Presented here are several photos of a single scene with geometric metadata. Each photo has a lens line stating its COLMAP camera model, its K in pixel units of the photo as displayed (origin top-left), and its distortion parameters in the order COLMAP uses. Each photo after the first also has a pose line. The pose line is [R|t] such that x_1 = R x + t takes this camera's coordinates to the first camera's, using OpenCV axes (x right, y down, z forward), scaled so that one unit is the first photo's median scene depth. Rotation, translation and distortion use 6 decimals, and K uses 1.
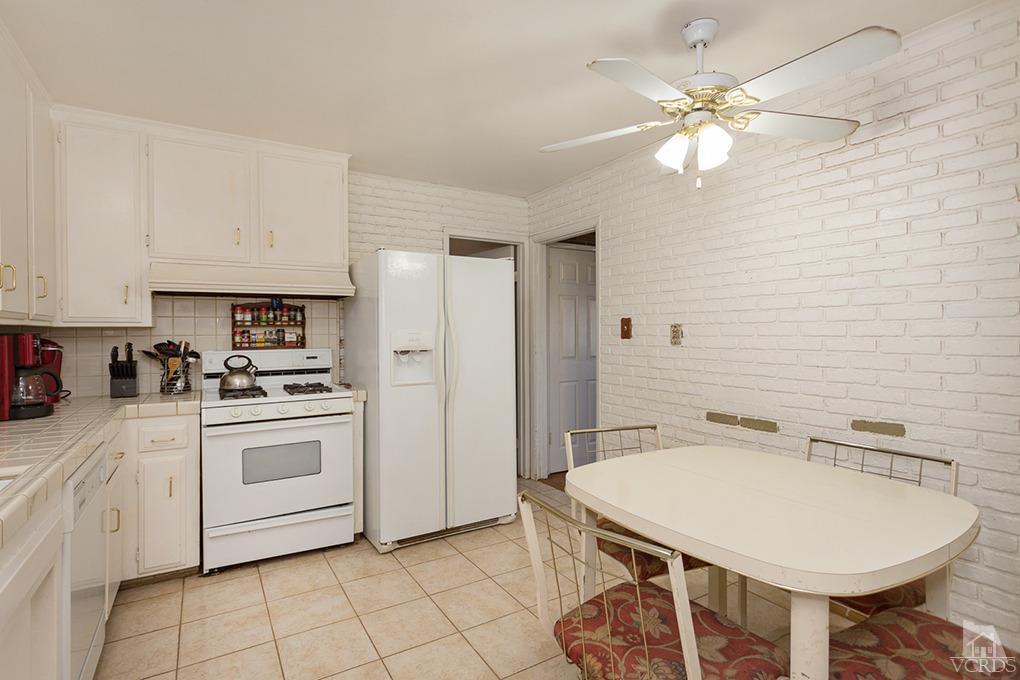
lens RADIAL K [[508.6, 0, 497.3], [0, 508.6, 335.8], [0, 0, 1]] dist [-0.000858, 0.010598]
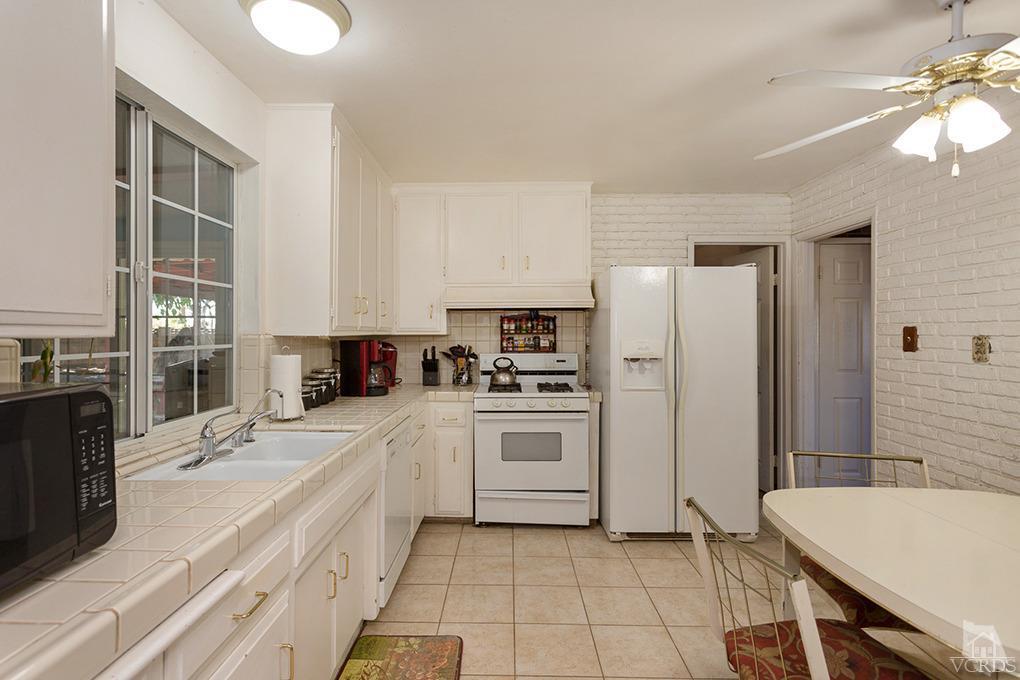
lens RADIAL K [[508.6, 0, 497.3], [0, 508.6, 335.8], [0, 0, 1]] dist [-0.000858, 0.010598]
pose [[0.848010, 0.009092, -0.529903, 0.139409], [-0.009066, 0.999955, 0.002648, -0.018091], [0.529903, 0.002558, 0.848054, -0.067001]]
